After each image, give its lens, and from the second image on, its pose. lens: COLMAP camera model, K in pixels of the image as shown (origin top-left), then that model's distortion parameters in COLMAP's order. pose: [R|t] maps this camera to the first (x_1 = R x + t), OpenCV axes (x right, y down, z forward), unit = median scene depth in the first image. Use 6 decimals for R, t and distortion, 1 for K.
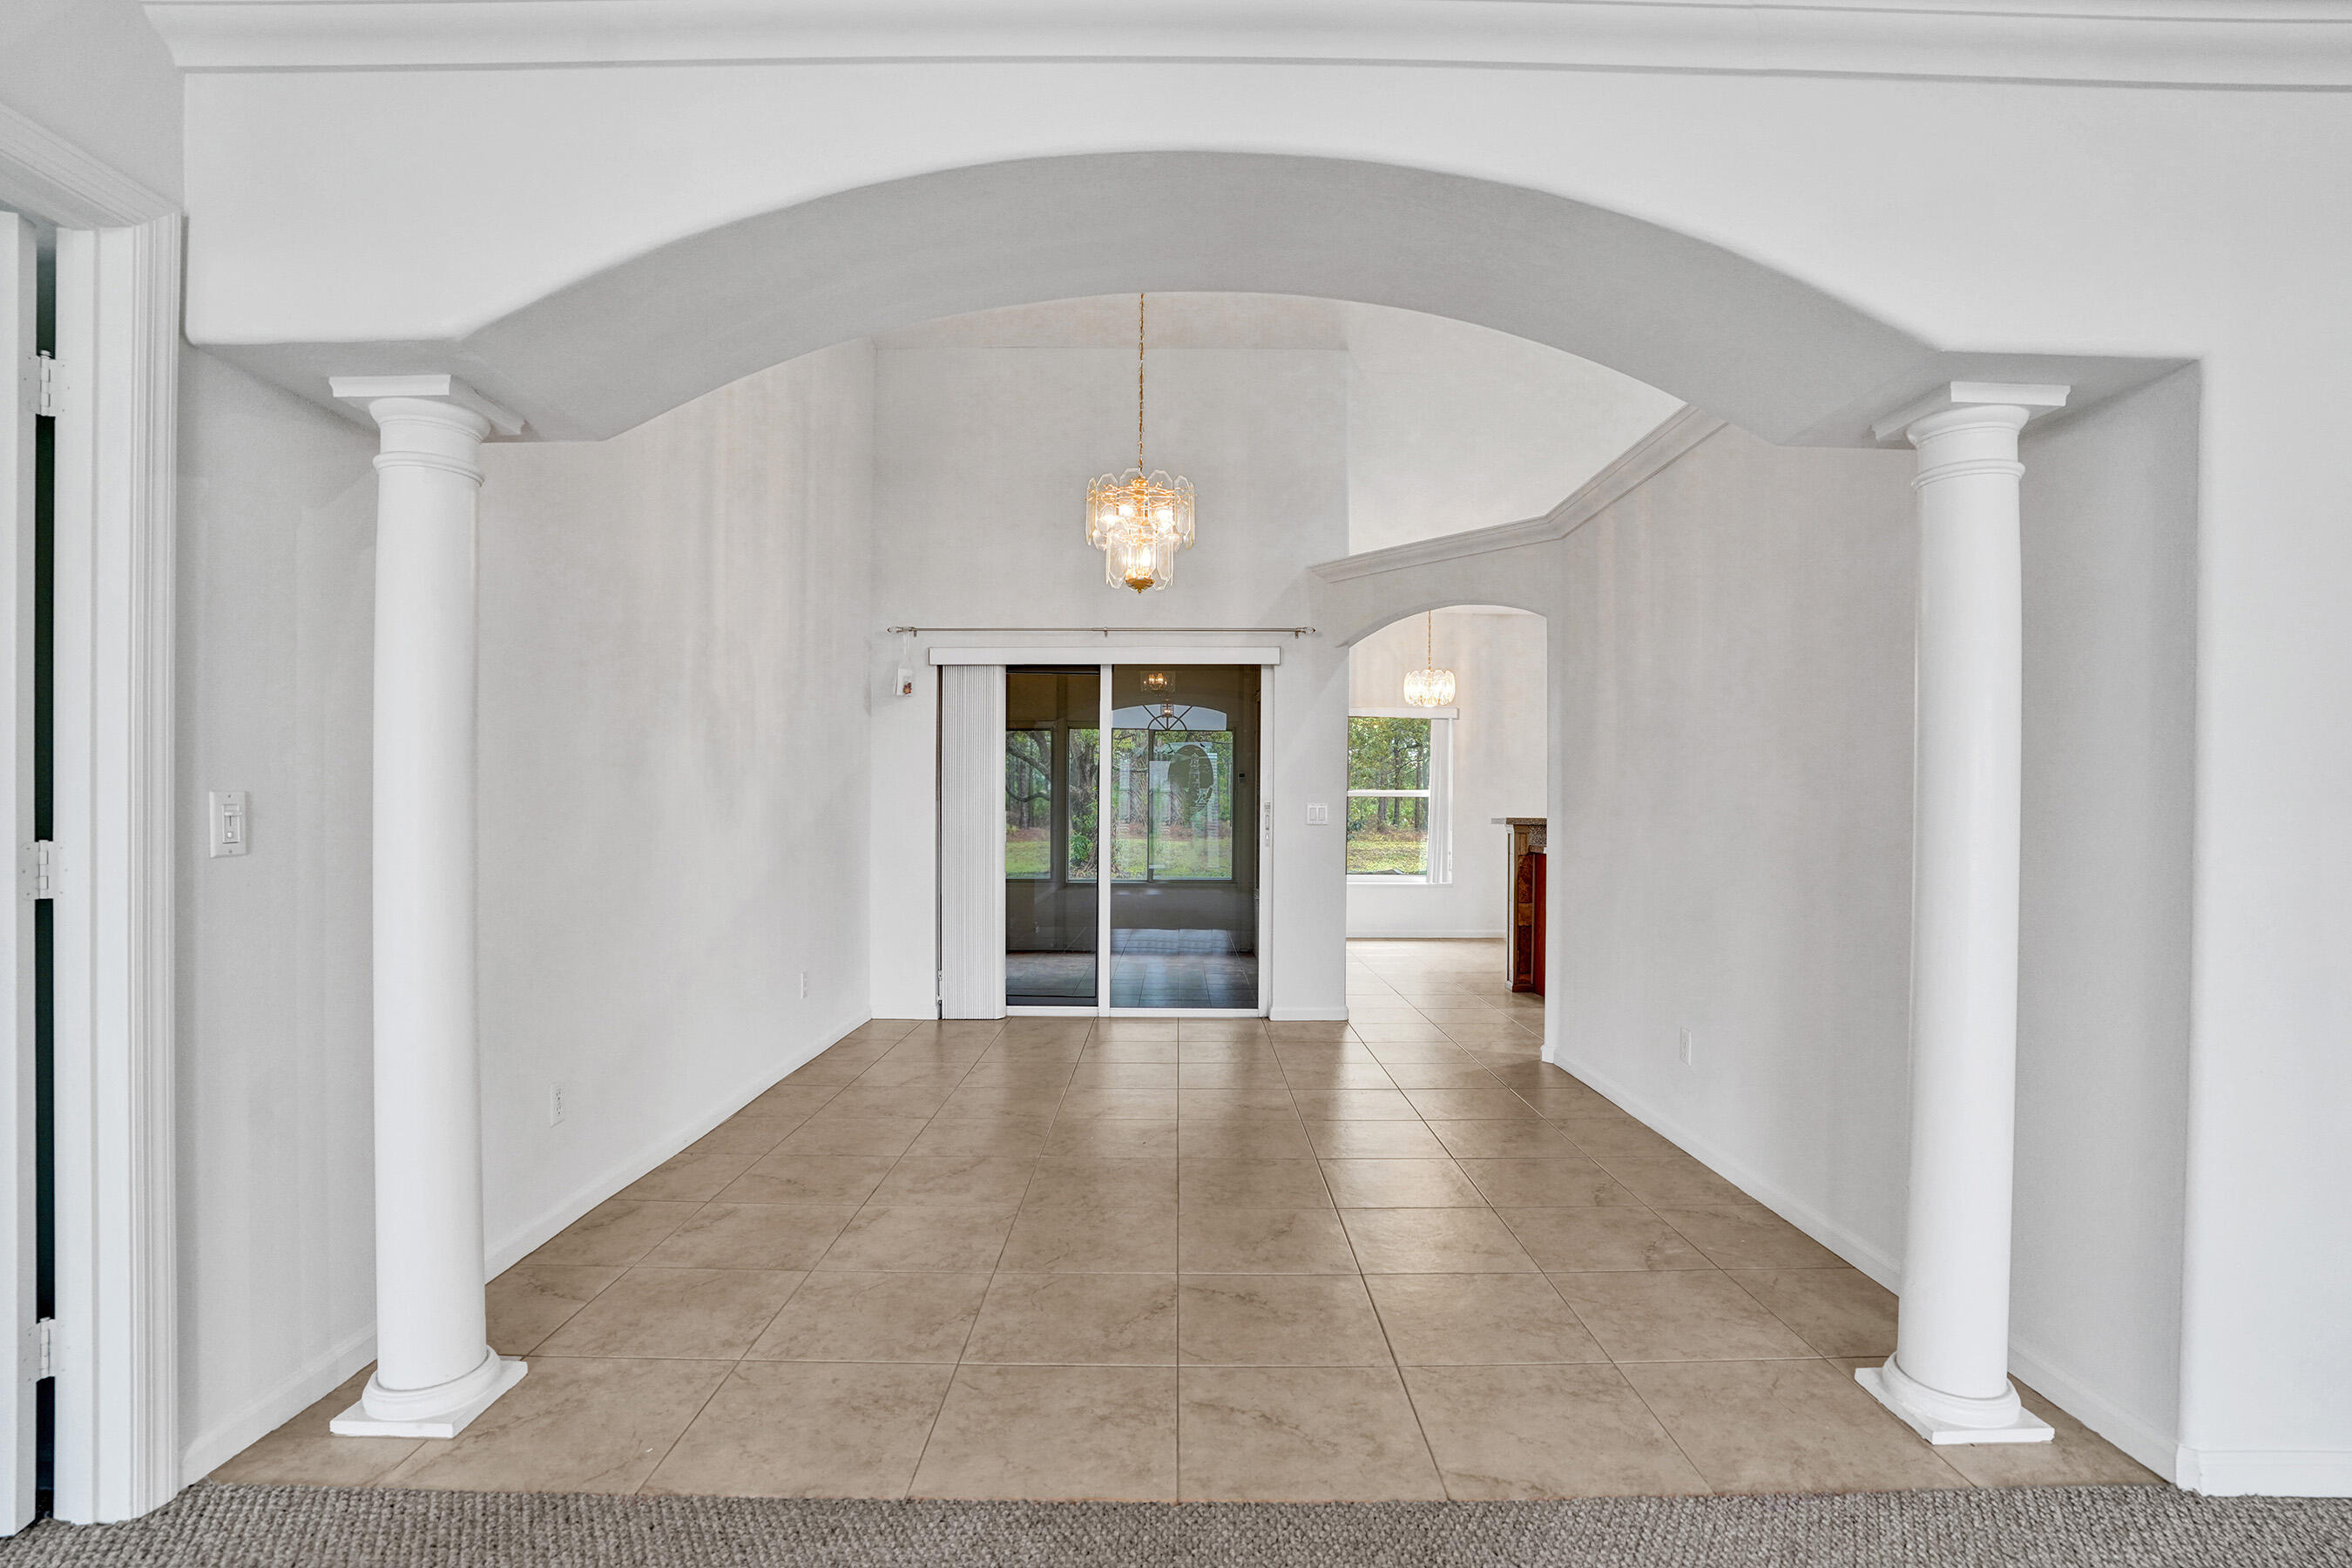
lens RADIAL K [[1111.8, 0, 1181.2], [0, 1111.8, 821.9], [0, 0, 1]] dist [-0.004456, 0.000014]
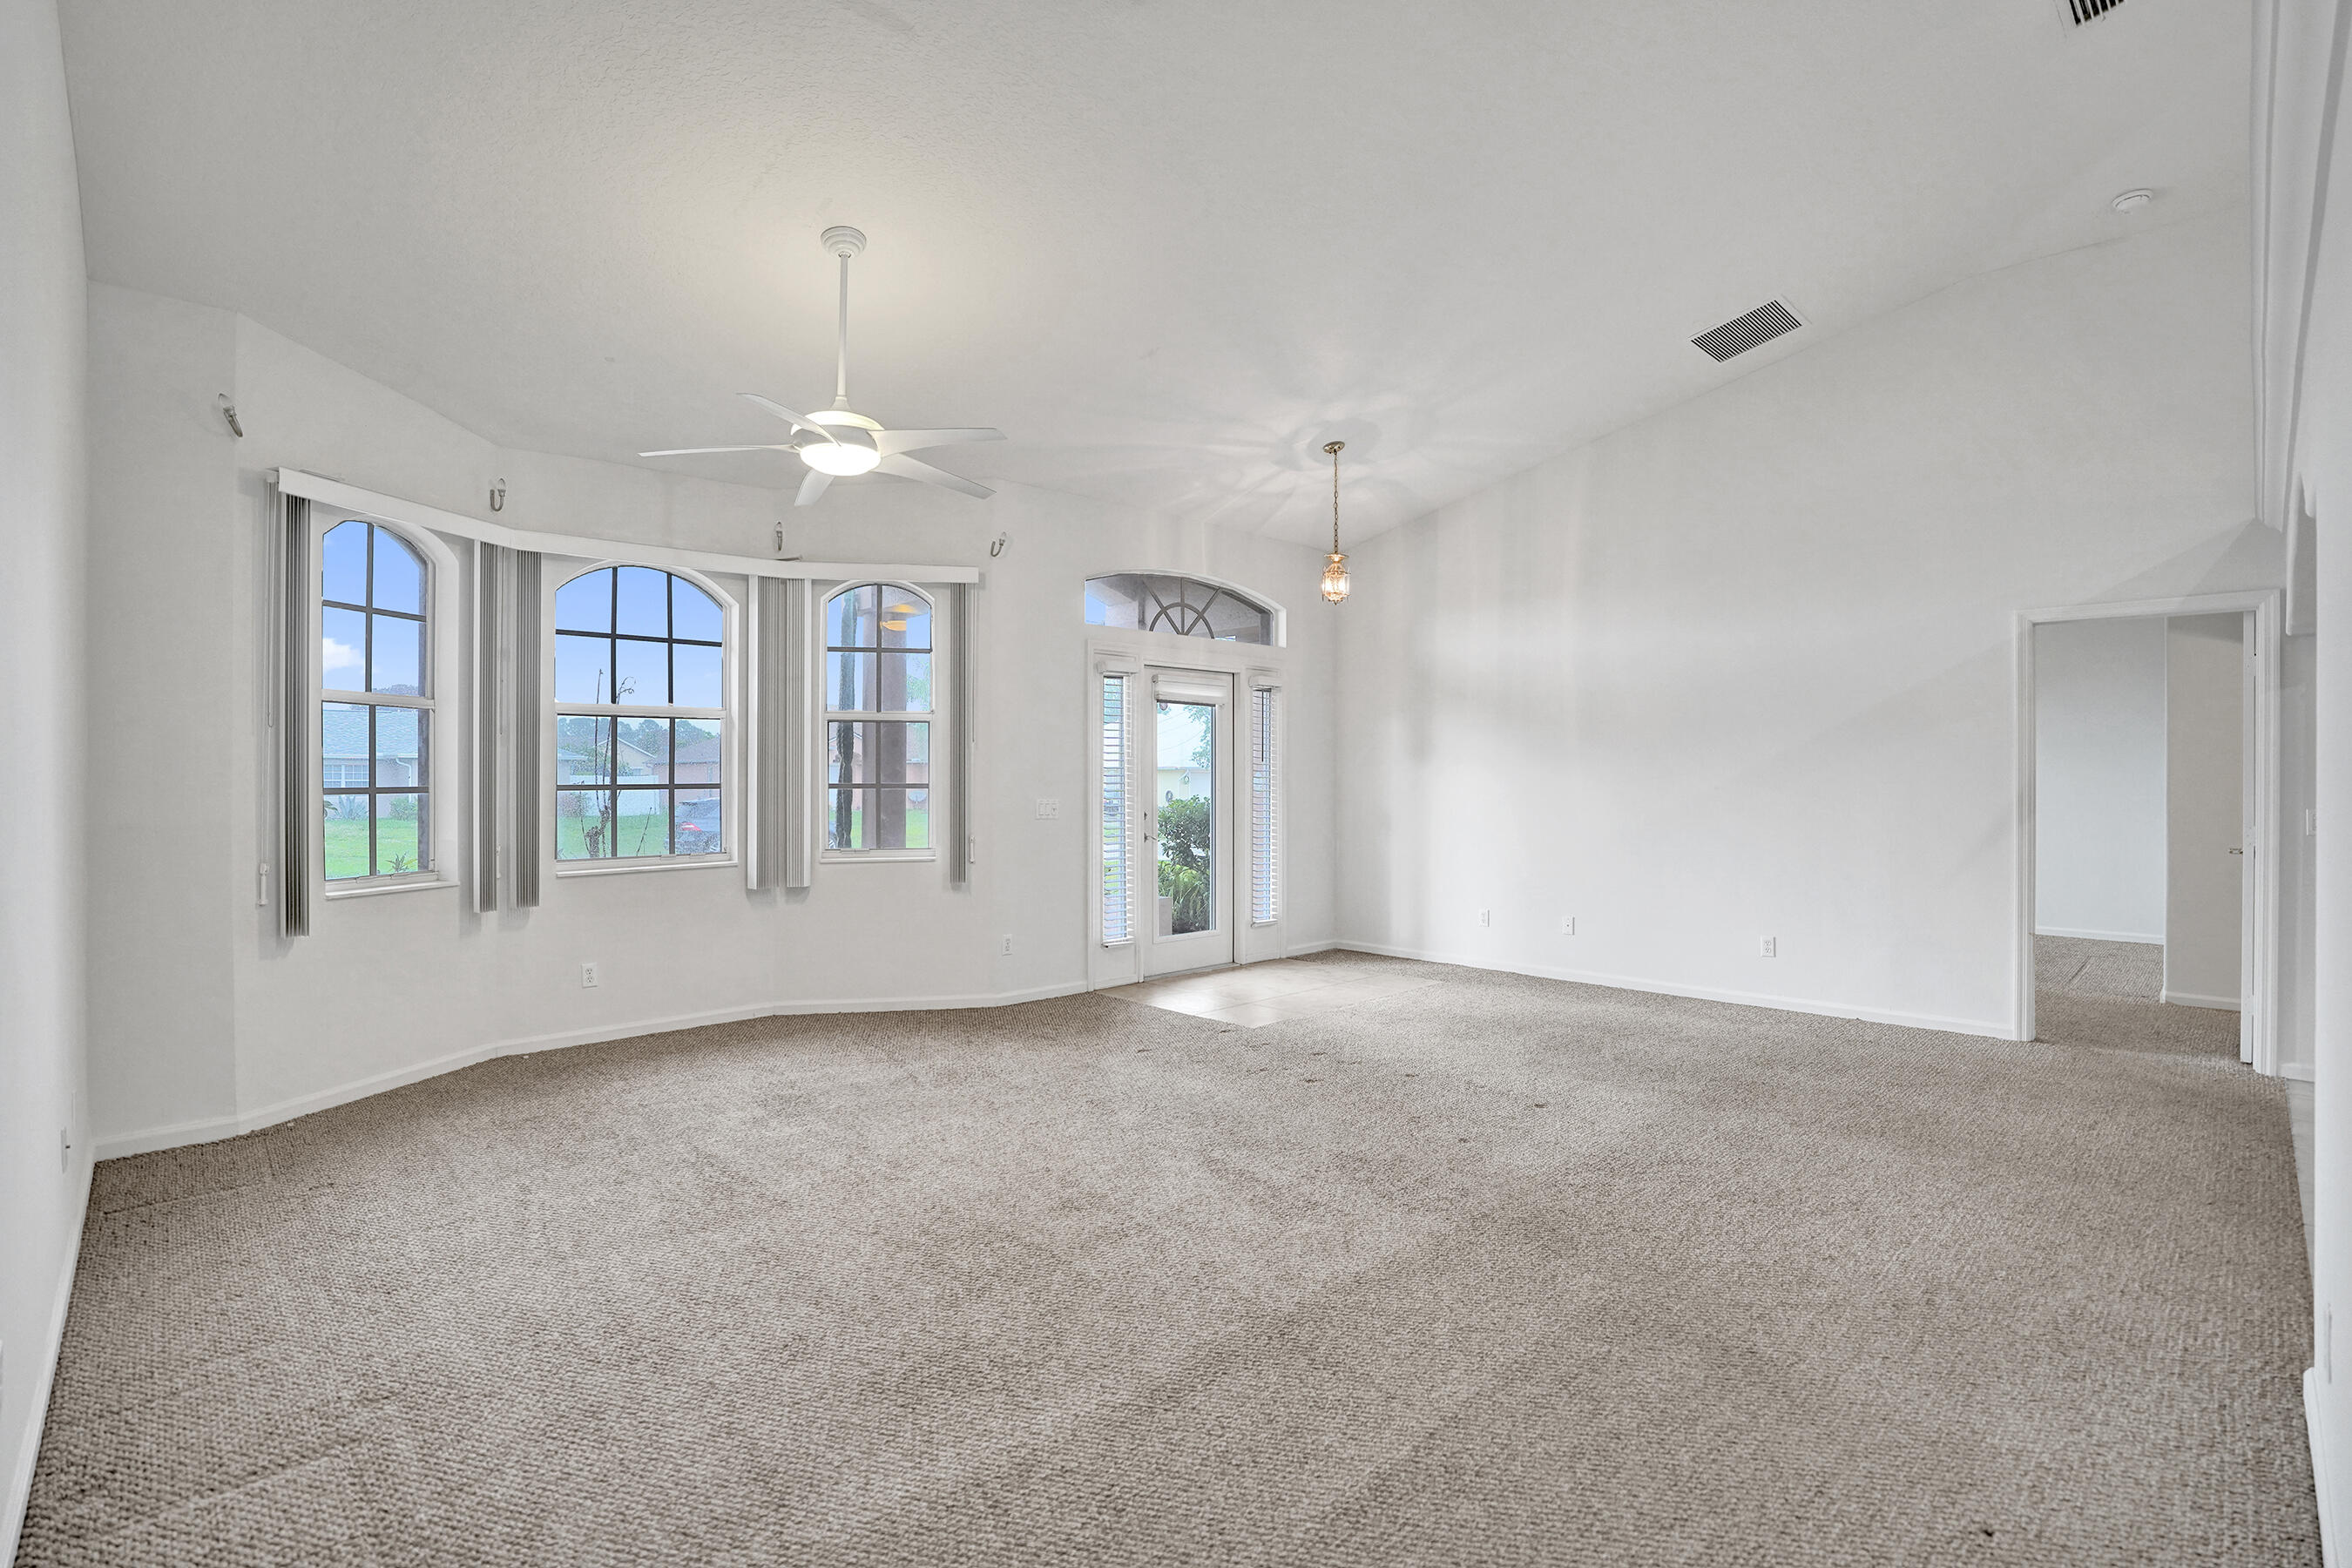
lens RADIAL K [[1097.1, 0, 1182.4], [0, 1097.1, 781.5], [0, 0, 1]] dist [-0.056234, 0.020163]
pose [[-0.718974, -0.004668, -0.695021, 1.007358], [-0.016019, 0.999823, 0.009856, -0.029342], [0.694852, 0.018220, -0.718922, 0.370176]]
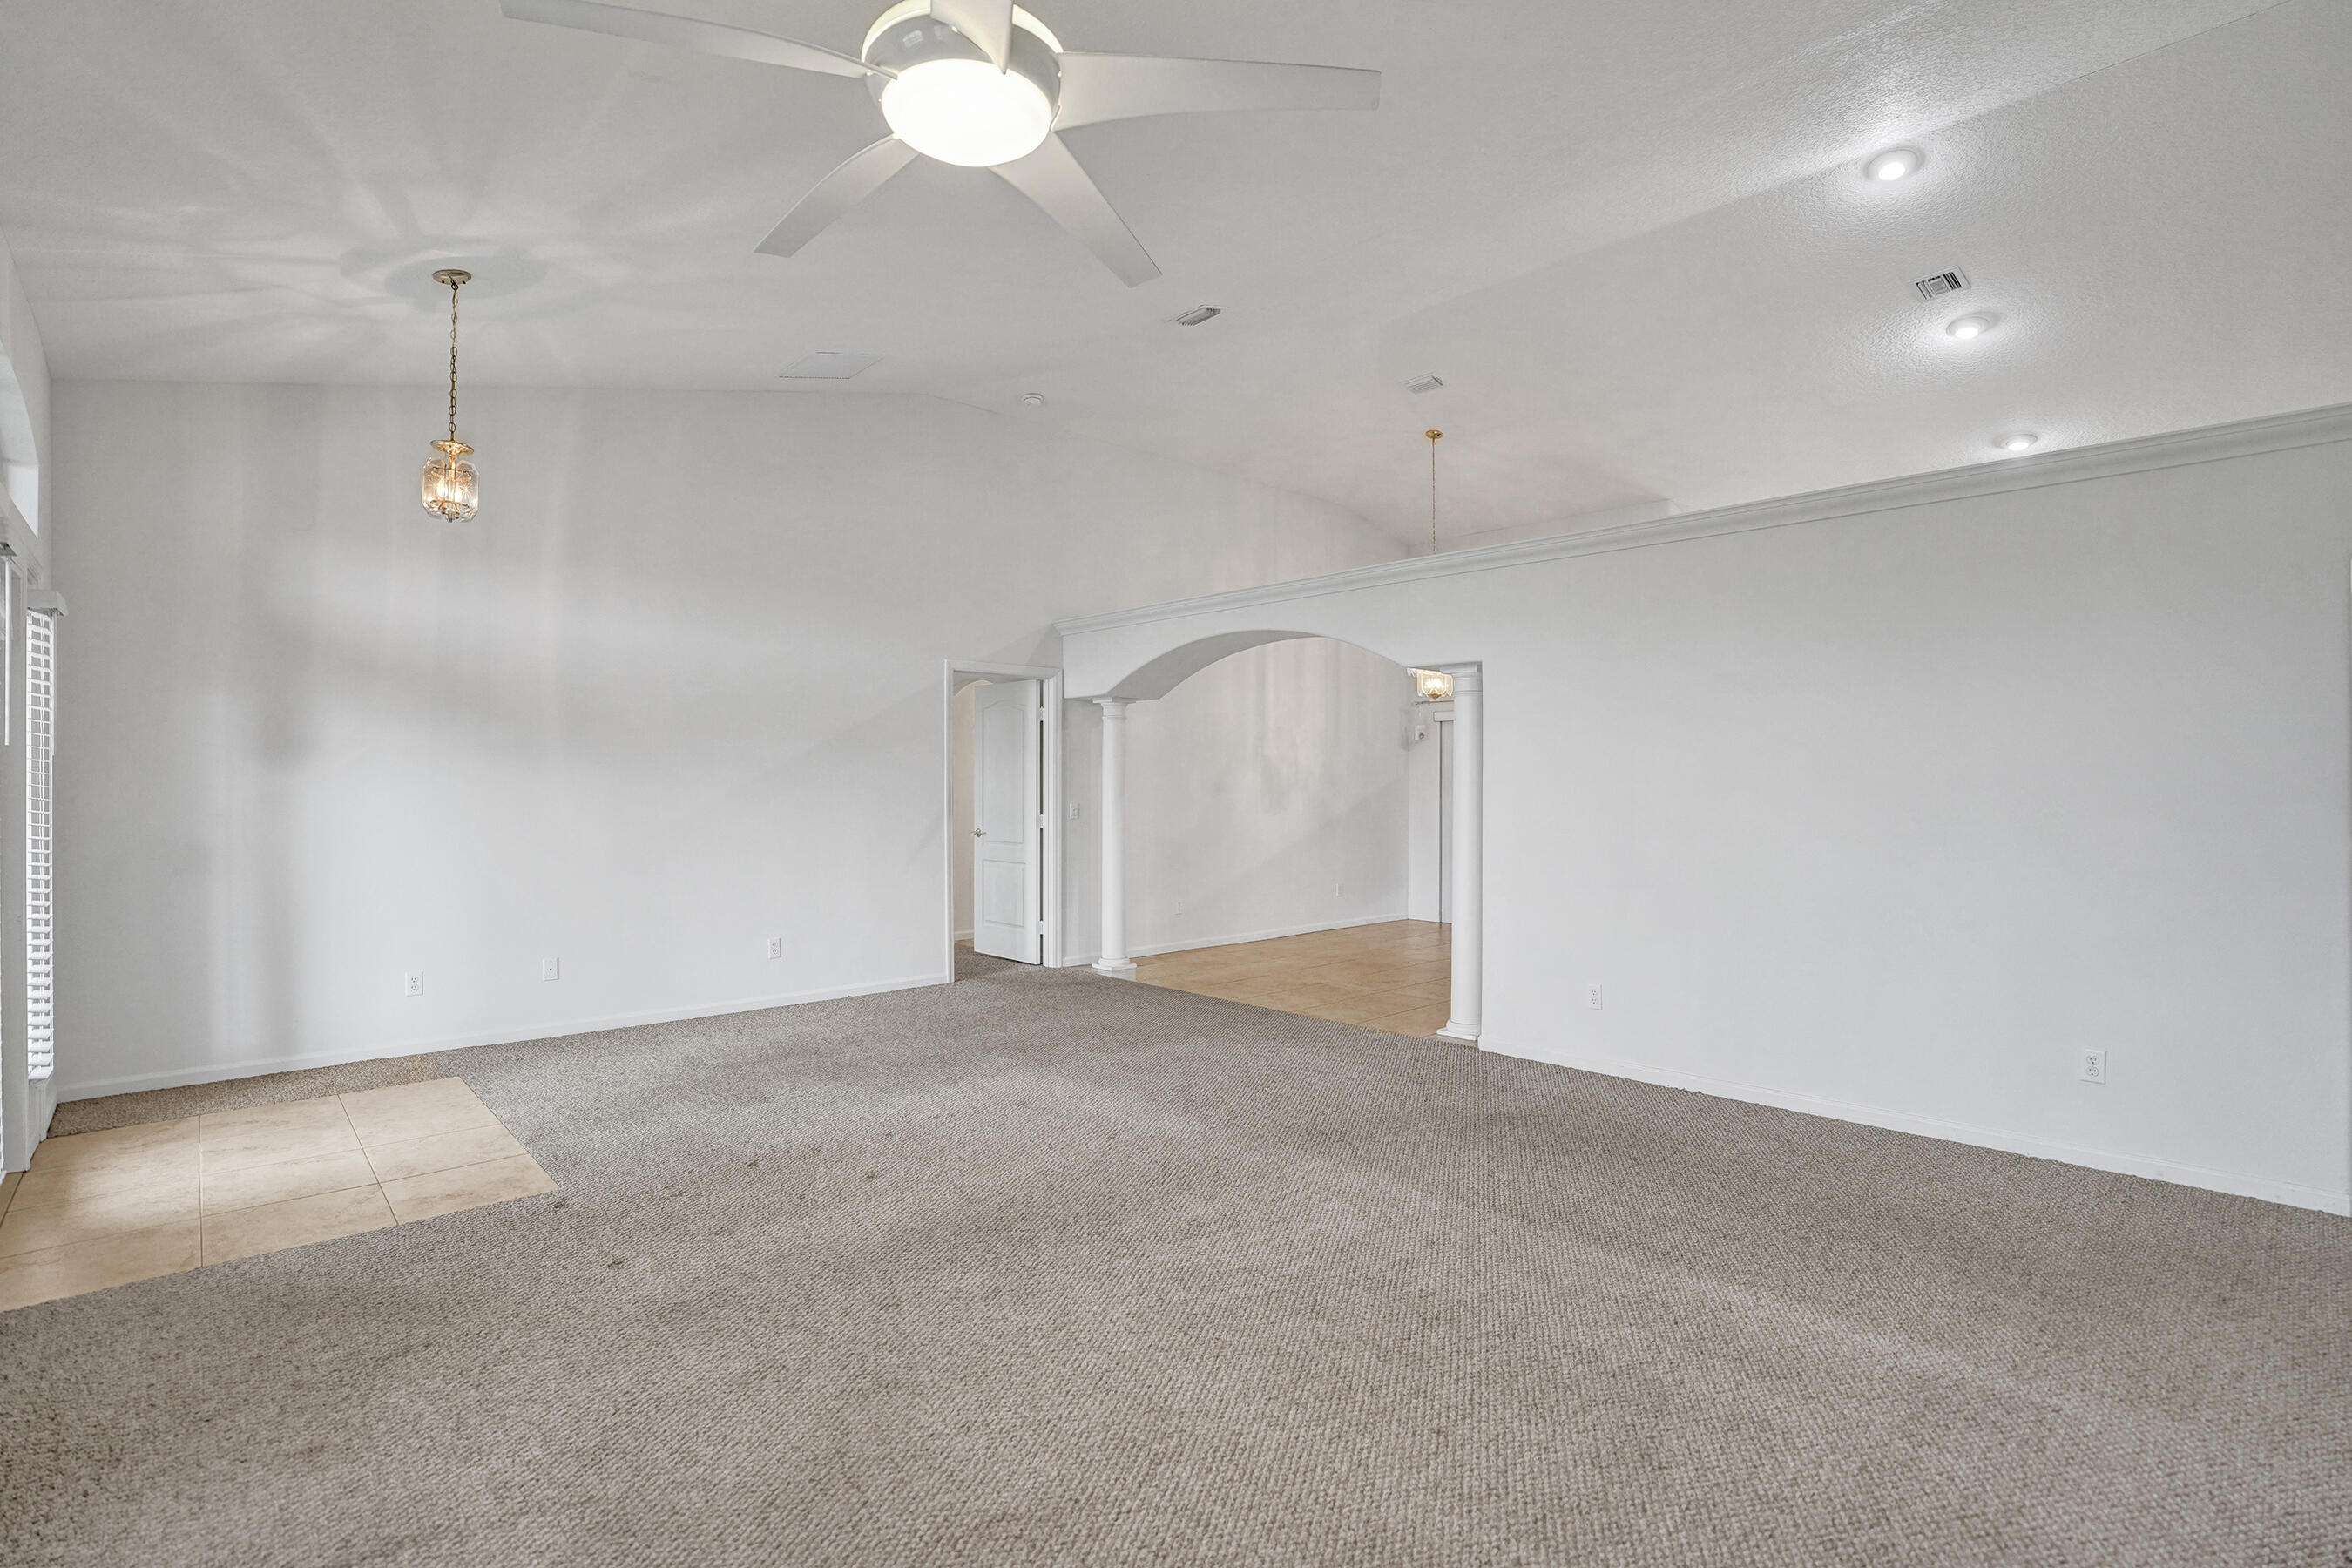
lens RADIAL K [[1119.5, 0, 1176.0], [0, 1119.5, 784.0], [0, 0, 1]] dist [-0.057786, 0.021250]
pose [[0.669560, -0.006843, -0.742726, 0.966198], [-0.004092, 0.999908, -0.012901, -0.019032], [0.742747, 0.011677, 0.669471, -0.583010]]
